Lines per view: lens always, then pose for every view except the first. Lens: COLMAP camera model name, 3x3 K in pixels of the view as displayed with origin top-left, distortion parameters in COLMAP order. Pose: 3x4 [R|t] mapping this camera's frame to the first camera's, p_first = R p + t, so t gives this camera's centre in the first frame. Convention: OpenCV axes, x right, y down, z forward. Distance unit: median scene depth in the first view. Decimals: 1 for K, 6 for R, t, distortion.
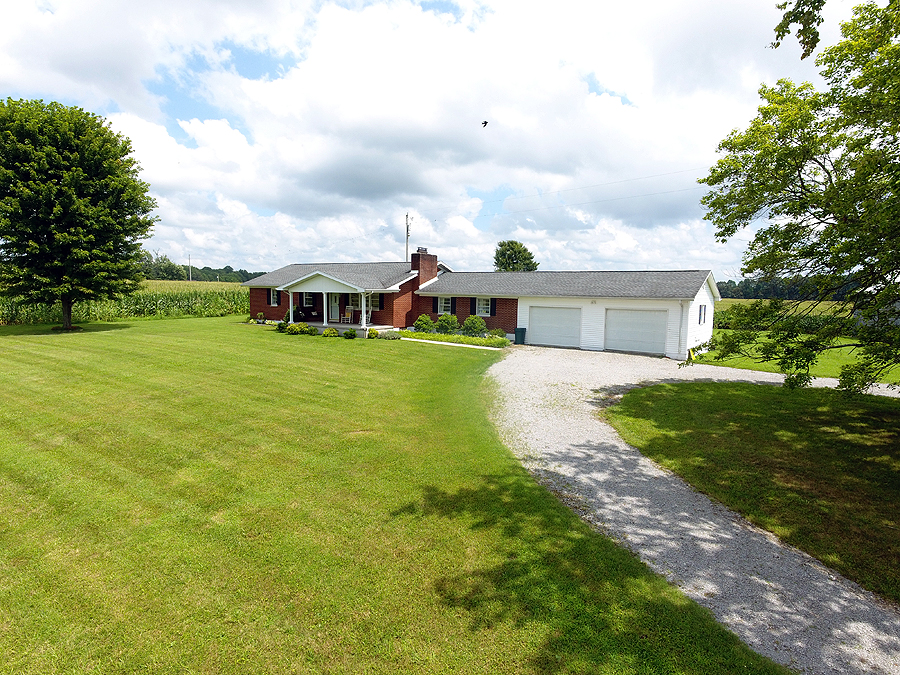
lens RADIAL K [[550.6, 0, 440.0], [0, 550.6, 383.7], [0, 0, 1]] dist [0.000801, -0.000316]
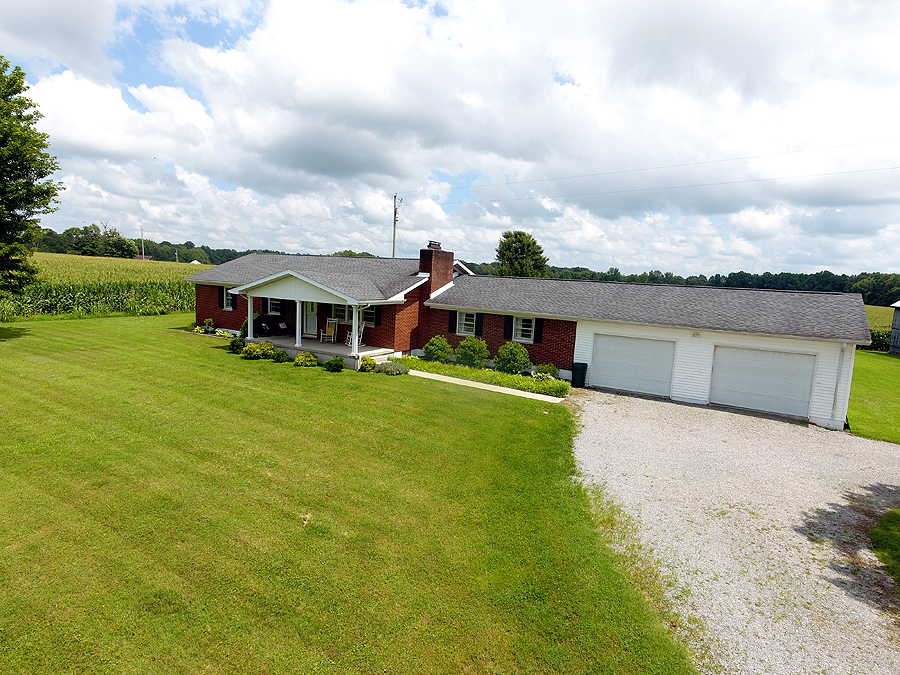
lens RADIAL K [[550.6, 0, 440.0], [0, 550.6, 383.7], [0, 0, 1]] dist [0.000801, -0.000316]
pose [[0.997693, 0.020684, 0.064654, -0.069203], [-0.022527, 0.999356, 0.027916, -0.080193], [-0.064035, -0.029308, 0.997517, 0.269200]]
